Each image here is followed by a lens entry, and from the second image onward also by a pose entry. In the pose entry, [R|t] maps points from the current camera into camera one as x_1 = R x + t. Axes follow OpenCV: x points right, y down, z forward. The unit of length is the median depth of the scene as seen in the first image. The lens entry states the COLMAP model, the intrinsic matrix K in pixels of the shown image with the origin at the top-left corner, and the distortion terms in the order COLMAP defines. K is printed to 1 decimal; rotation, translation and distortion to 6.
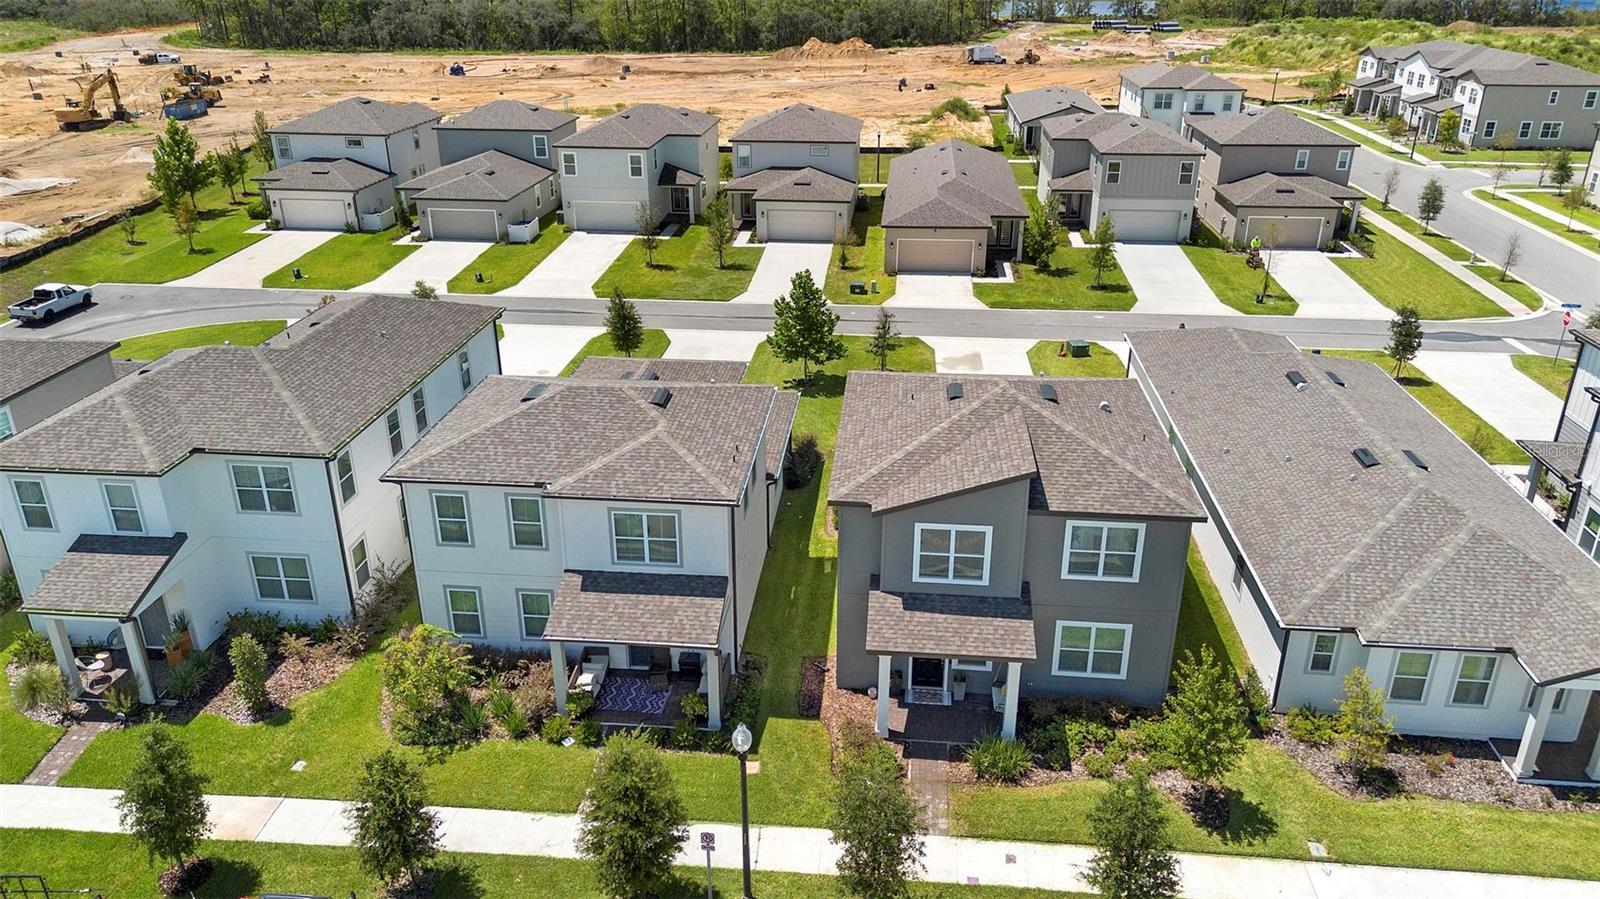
lens RADIAL K [[1055.0, 0, 791.0], [0, 1055.0, 455.6], [0, 0, 1]] dist [0.101685, -0.111834]
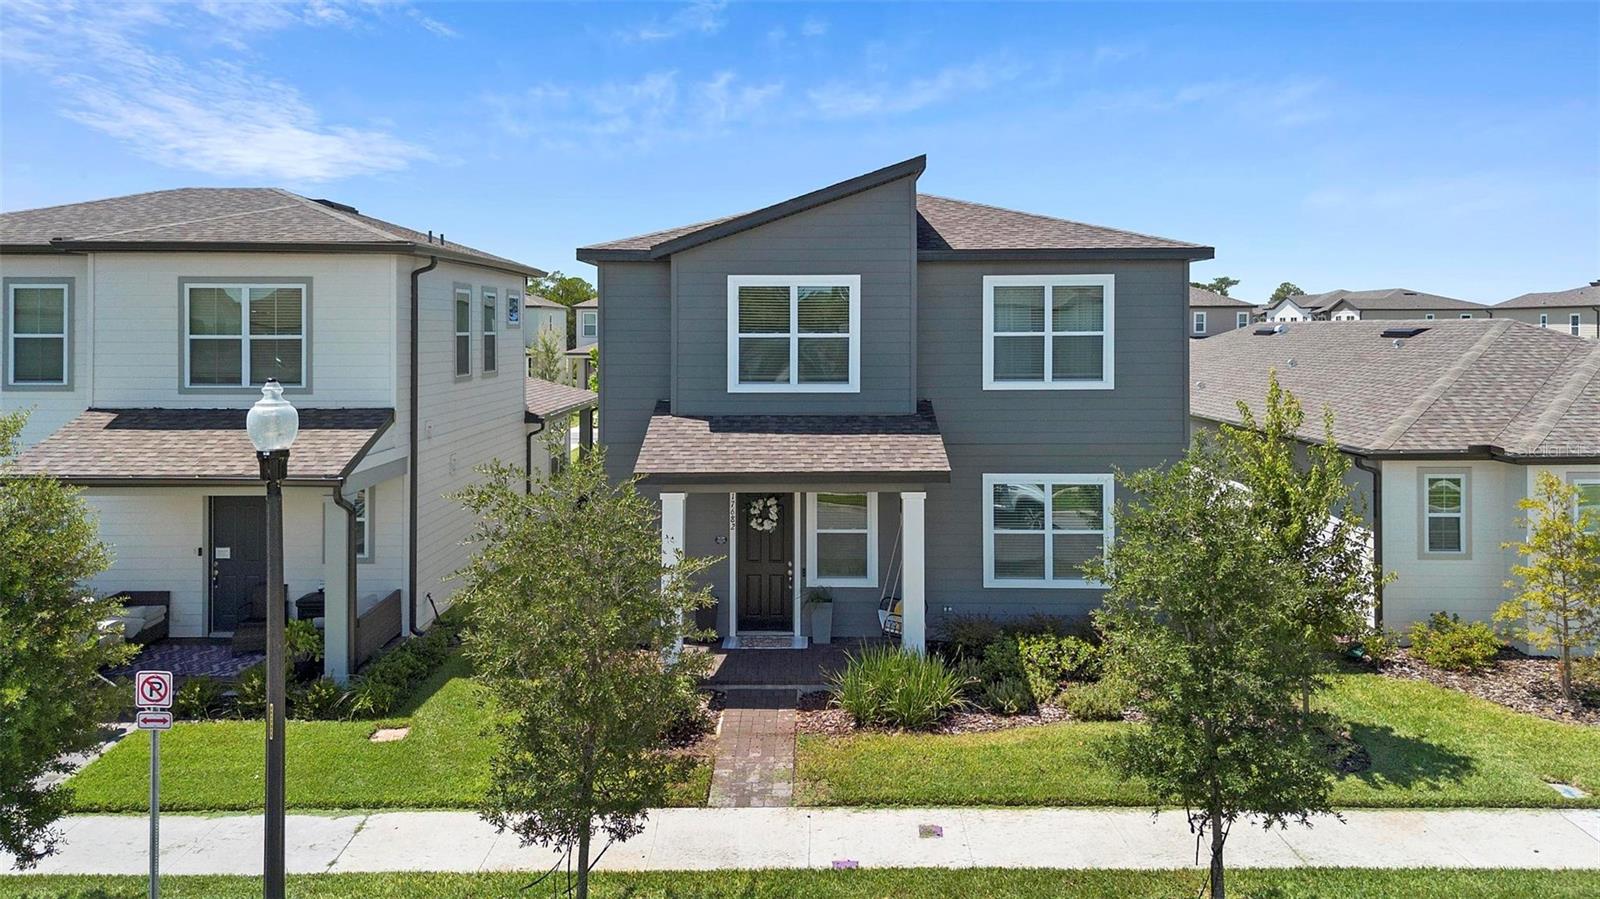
lens RADIAL K [[1055.0, 0, 791.0], [0, 1055.0, 455.6], [0, 0, 1]] dist [0.101685, -0.111834]
pose [[0.995910, 0.007502, 0.090037, 0.099255], [0.028554, 0.919335, -0.392439, 0.375376], [-0.085719, 0.393405, 0.915360, 0.501296]]
